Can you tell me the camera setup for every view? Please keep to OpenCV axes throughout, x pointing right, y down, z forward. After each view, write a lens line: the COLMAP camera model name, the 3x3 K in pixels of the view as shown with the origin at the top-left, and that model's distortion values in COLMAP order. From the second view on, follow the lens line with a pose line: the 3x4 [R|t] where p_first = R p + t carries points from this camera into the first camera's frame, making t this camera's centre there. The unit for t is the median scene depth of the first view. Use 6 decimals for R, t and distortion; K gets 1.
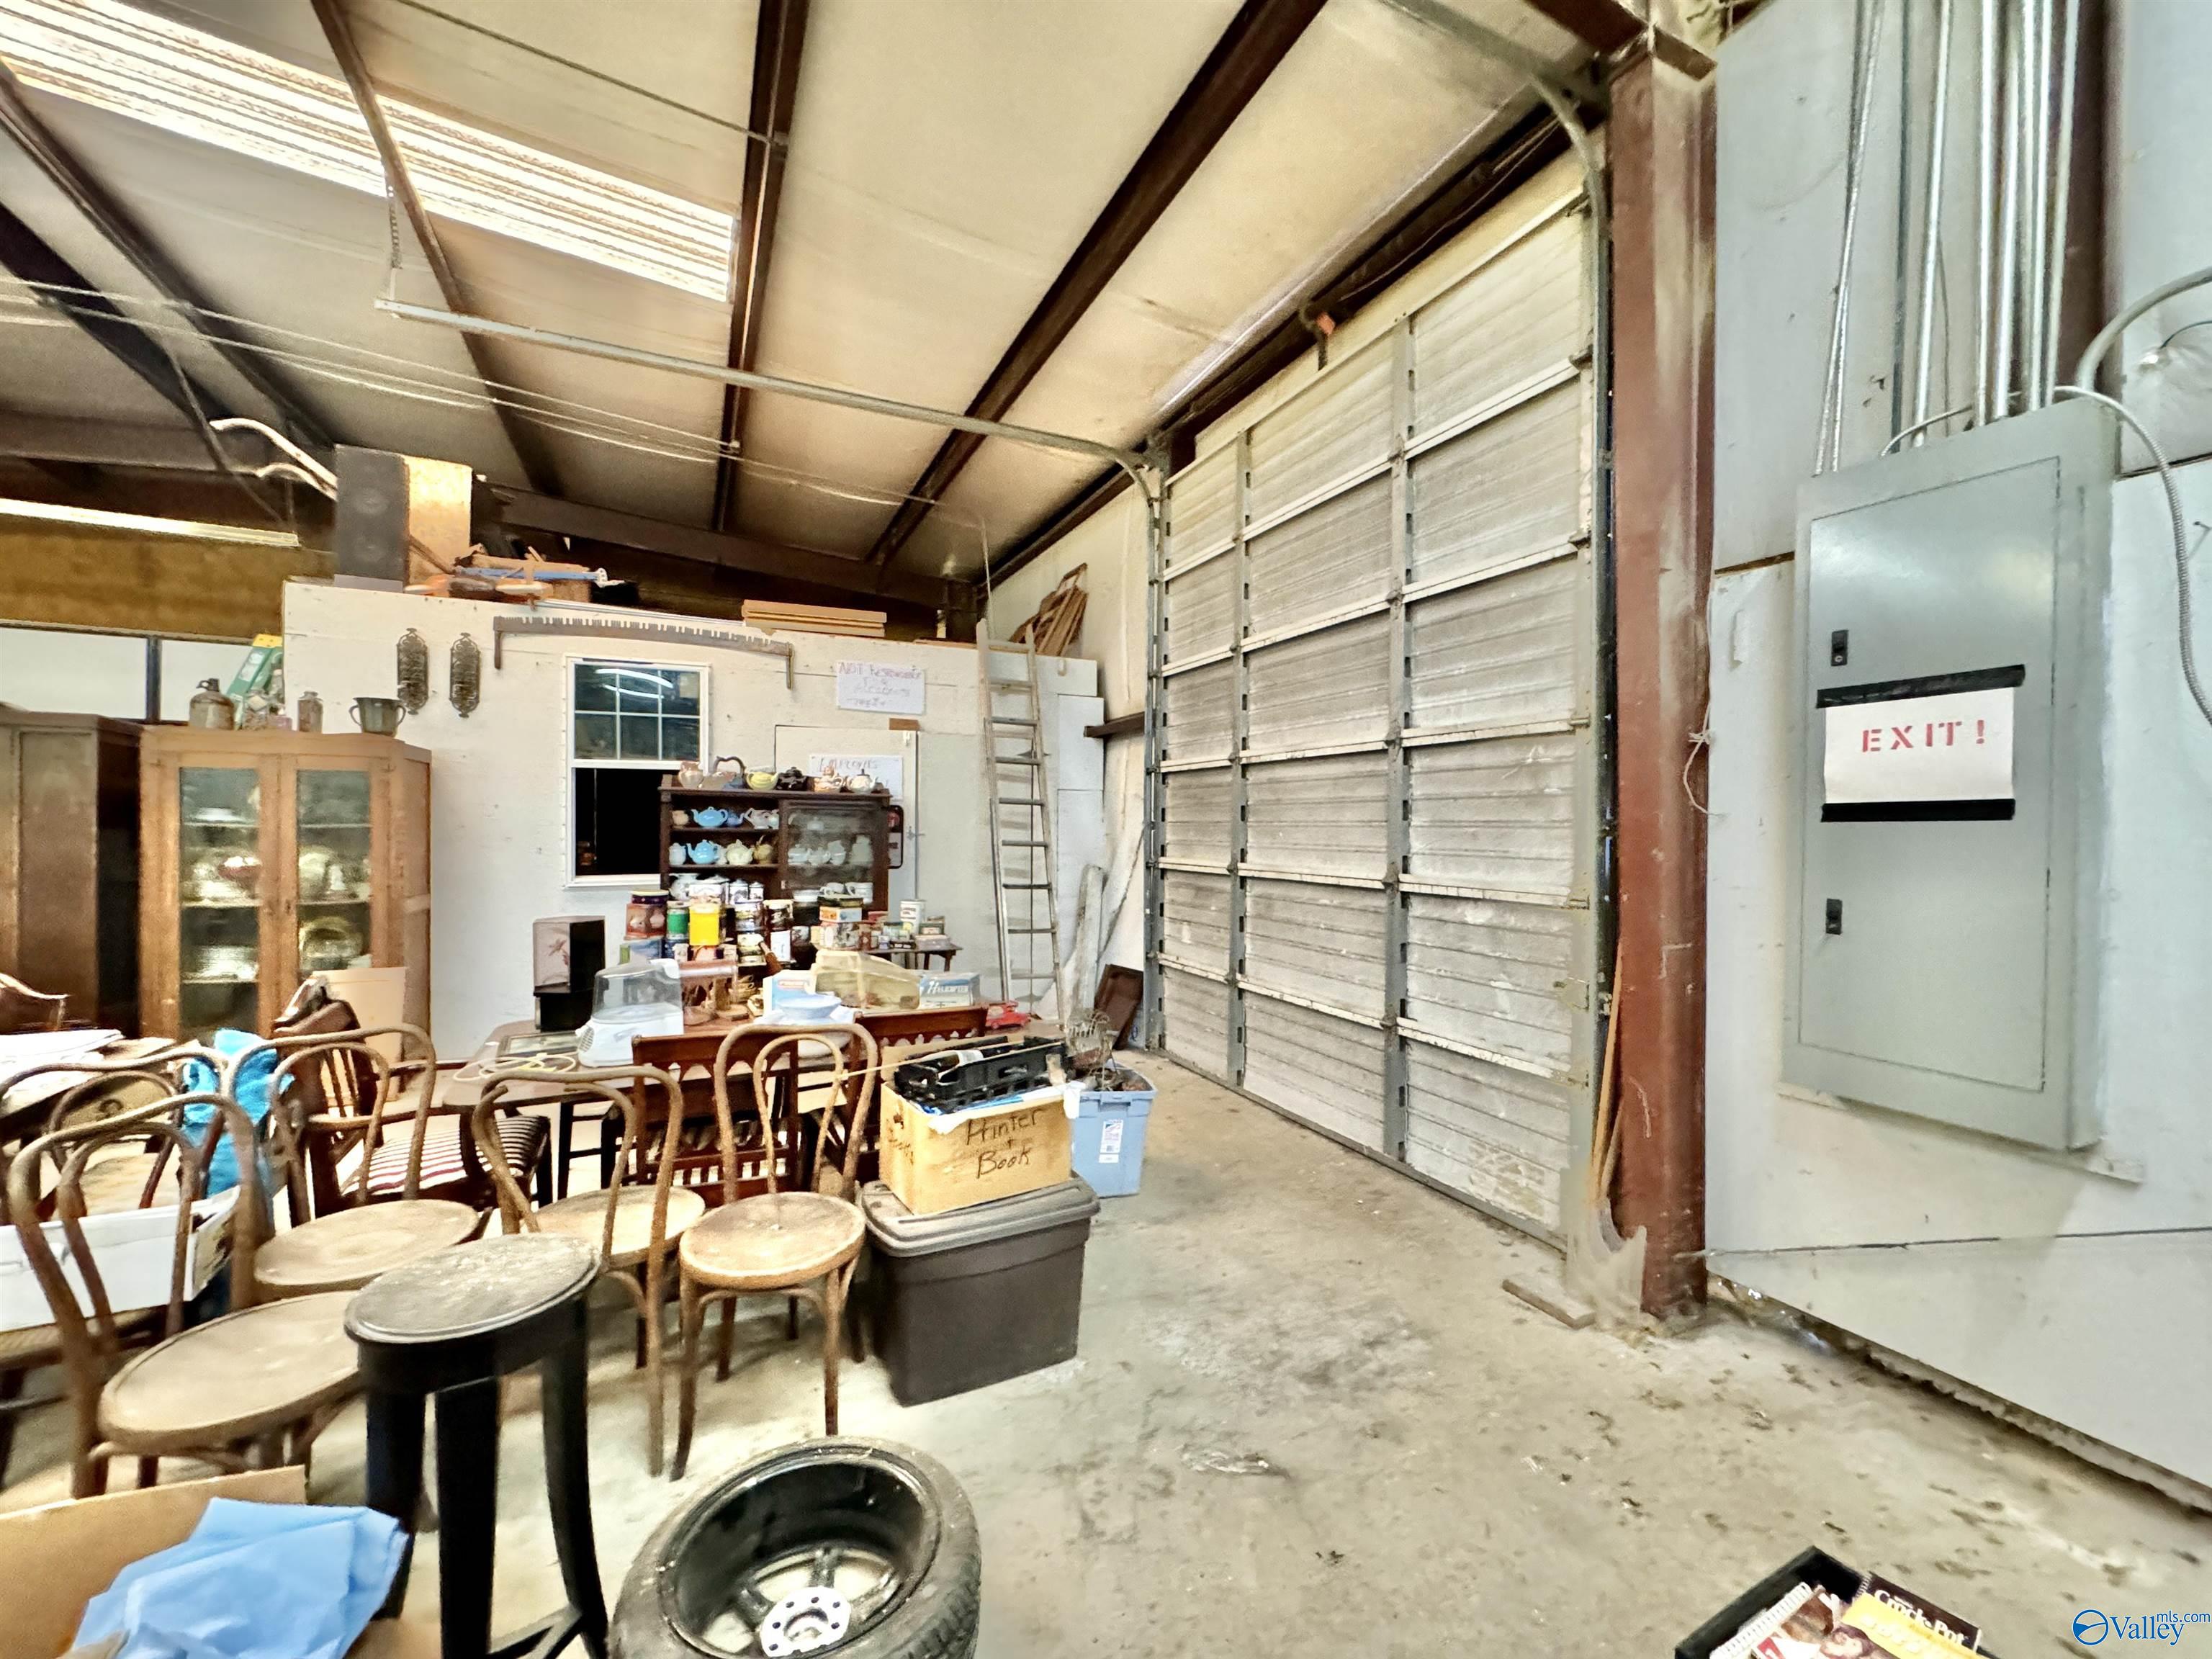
lens RADIAL K [[881.2, 0, 1104.5], [0, 881.2, 835.1], [0, 0, 1]] dist [-0.011987, 0.000393]
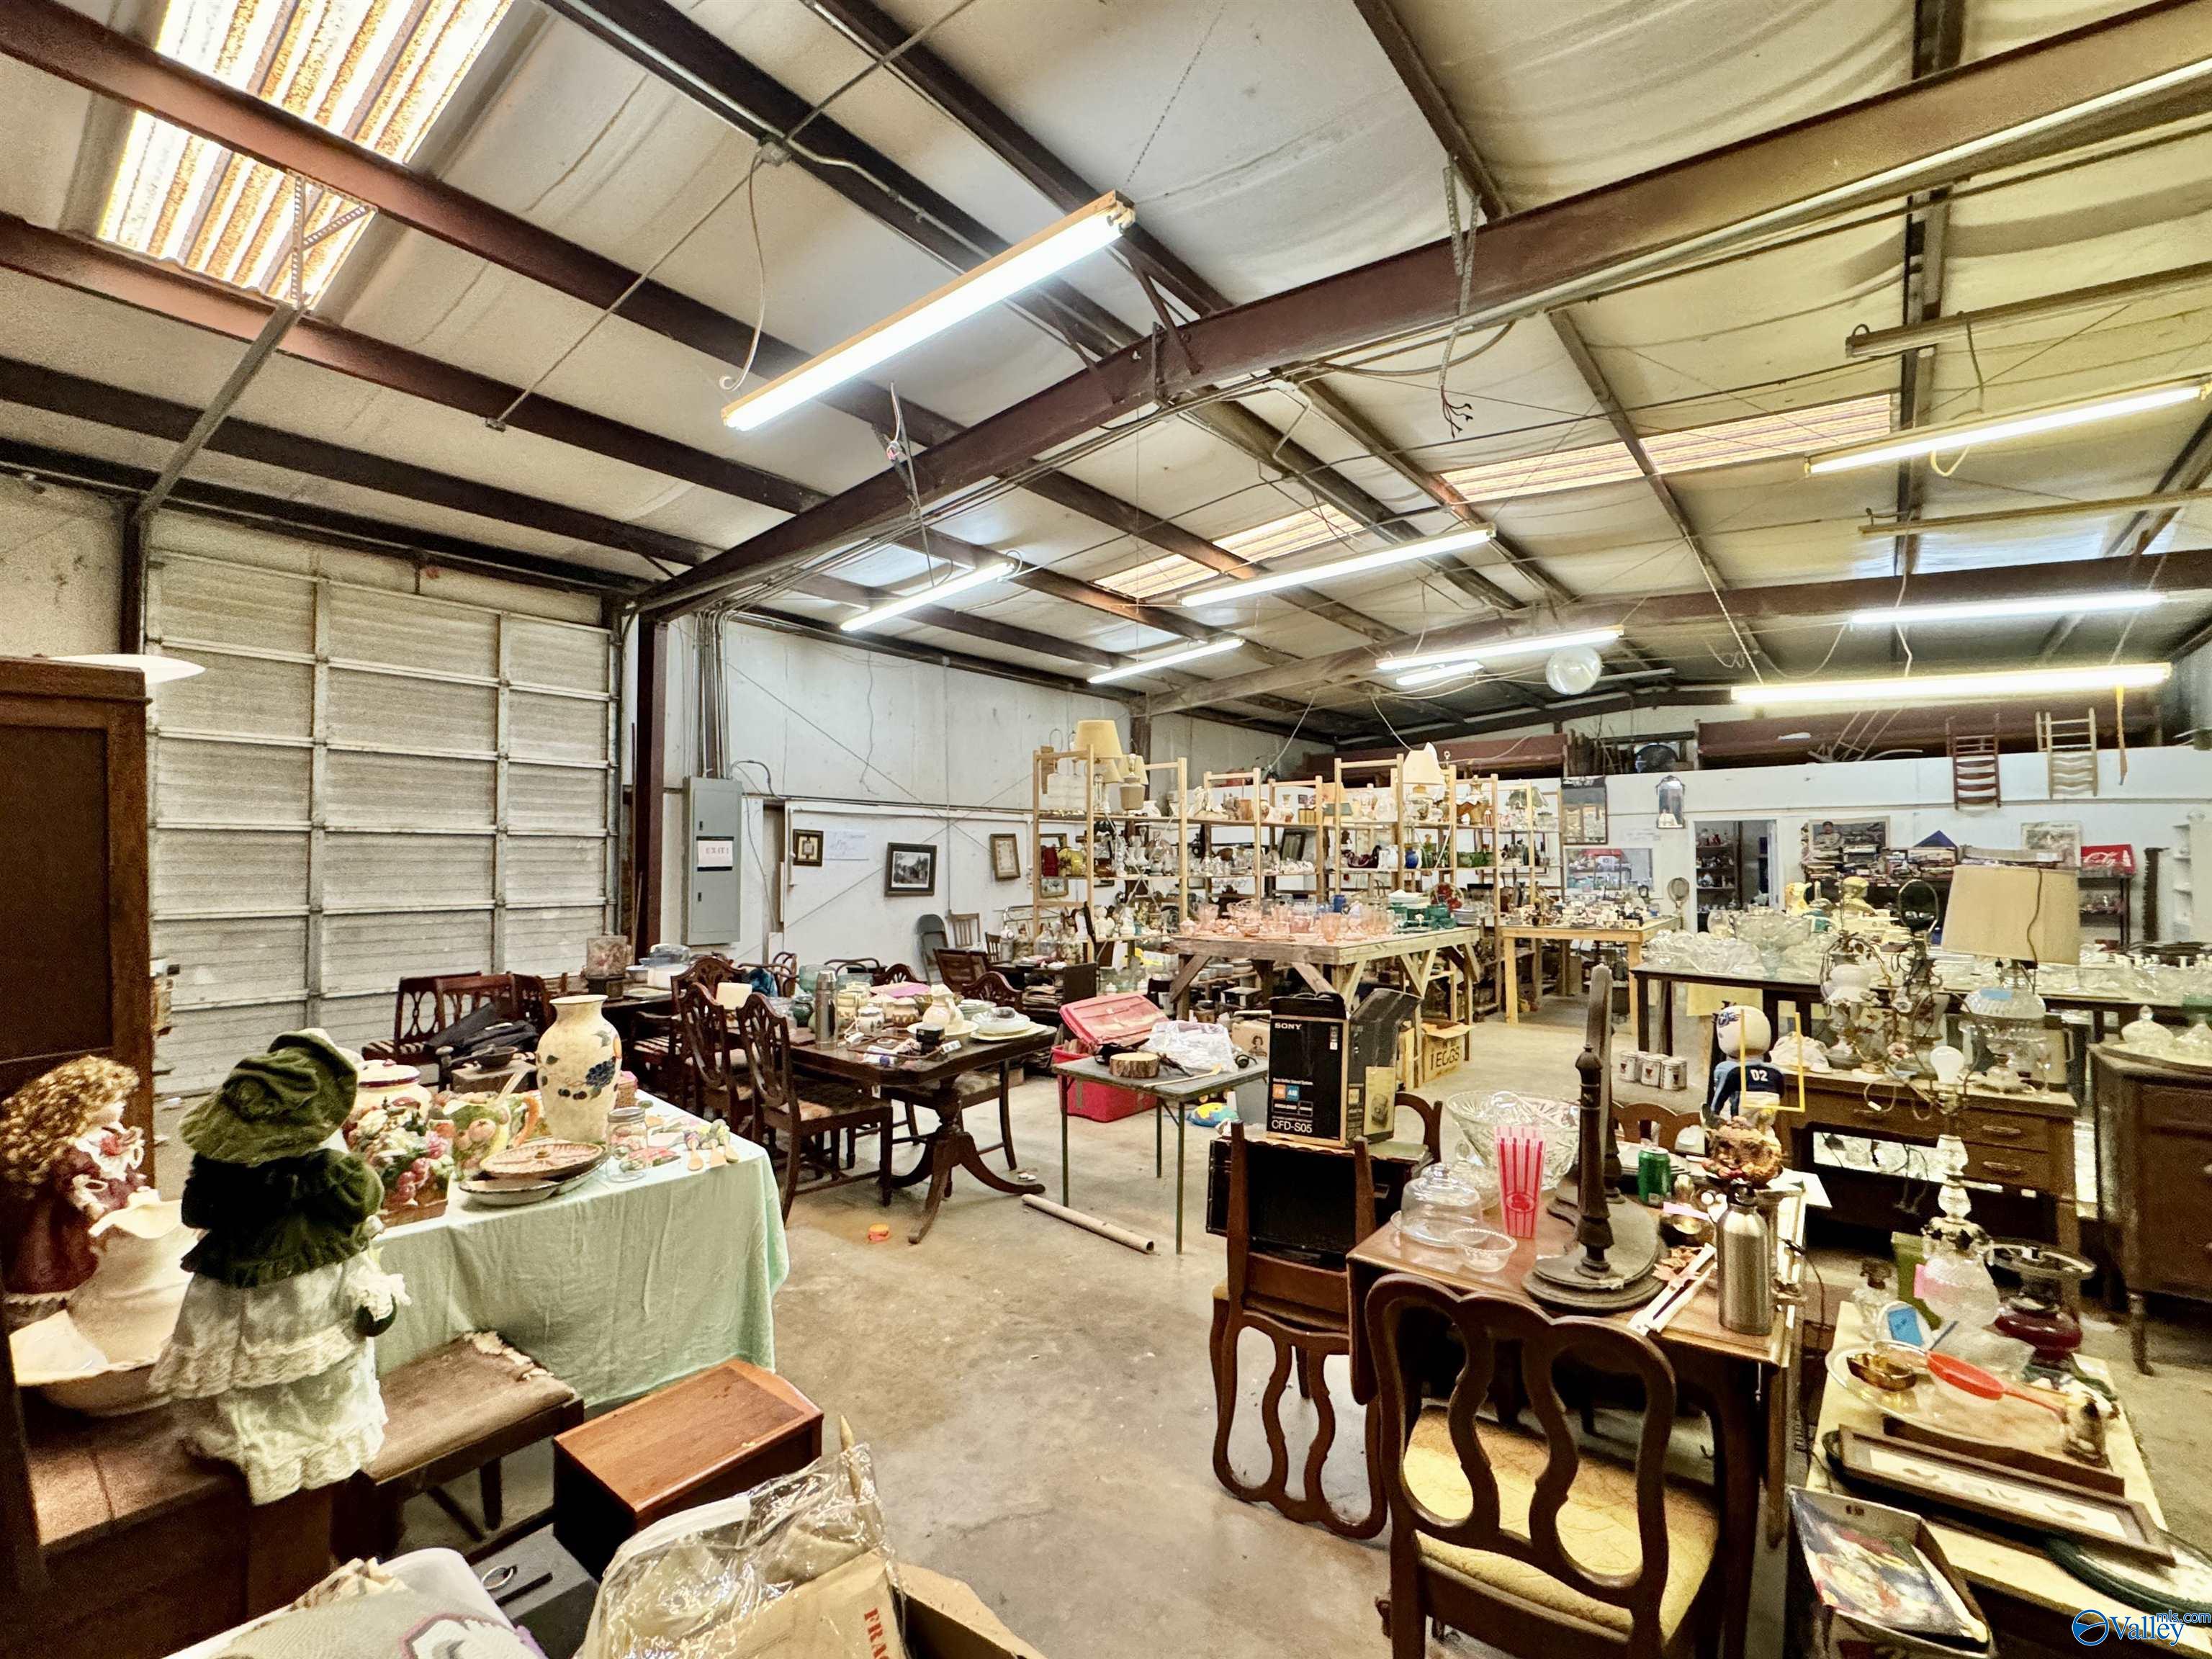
lens RADIAL K [[962.4, 0, 1103.5], [0, 962.4, 835.7], [0, 0, 1]] dist [-0.003547, 0.001185]
pose [[-0.429811, 0.017383, 0.902751, -3.610334], [0.005237, 0.999846, -0.016759, -0.091148], [-0.902903, -0.002476, -0.429836, 1.210516]]
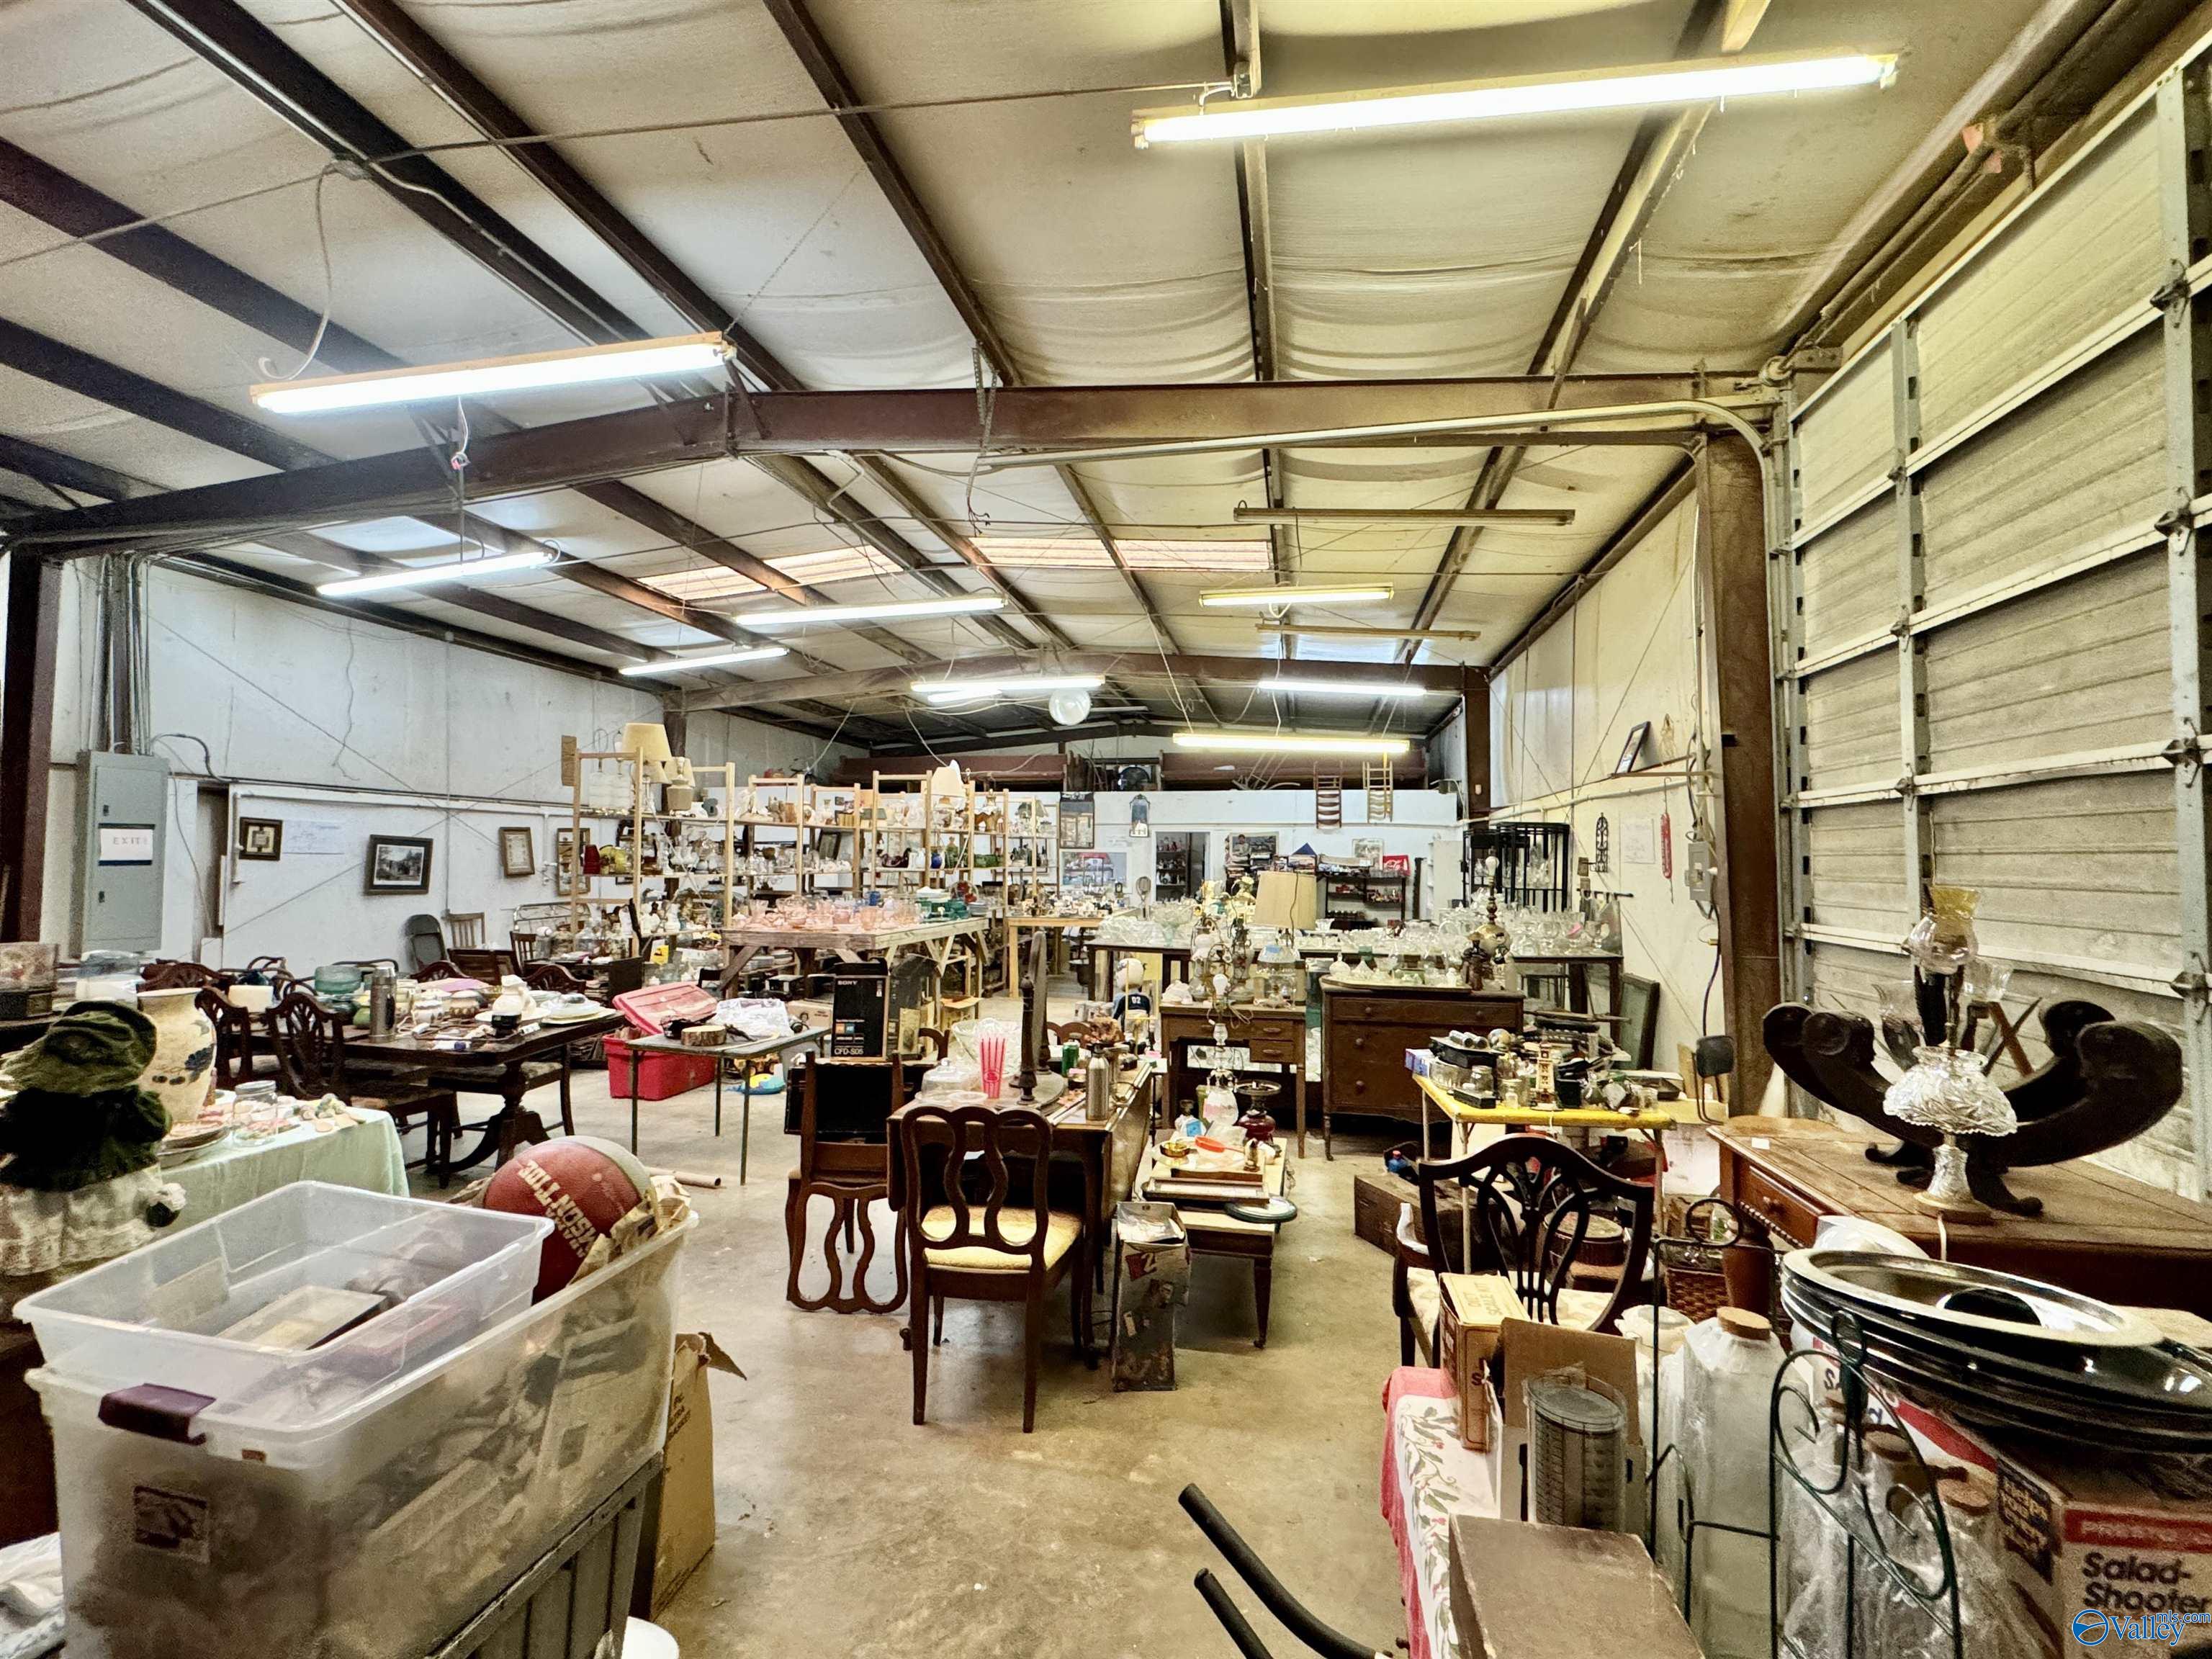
lens RADIAL K [[962.4, 0, 1112.5], [0, 962.4, 830.6], [0, 0, 1]] dist [-0.003547, 0.001185]
pose [[-0.803538, 0.001883, 0.595250, -4.040104], [-0.012535, 0.999720, -0.020084, -0.116465], [-0.595121, -0.023600, -0.803289, 1.604686]]
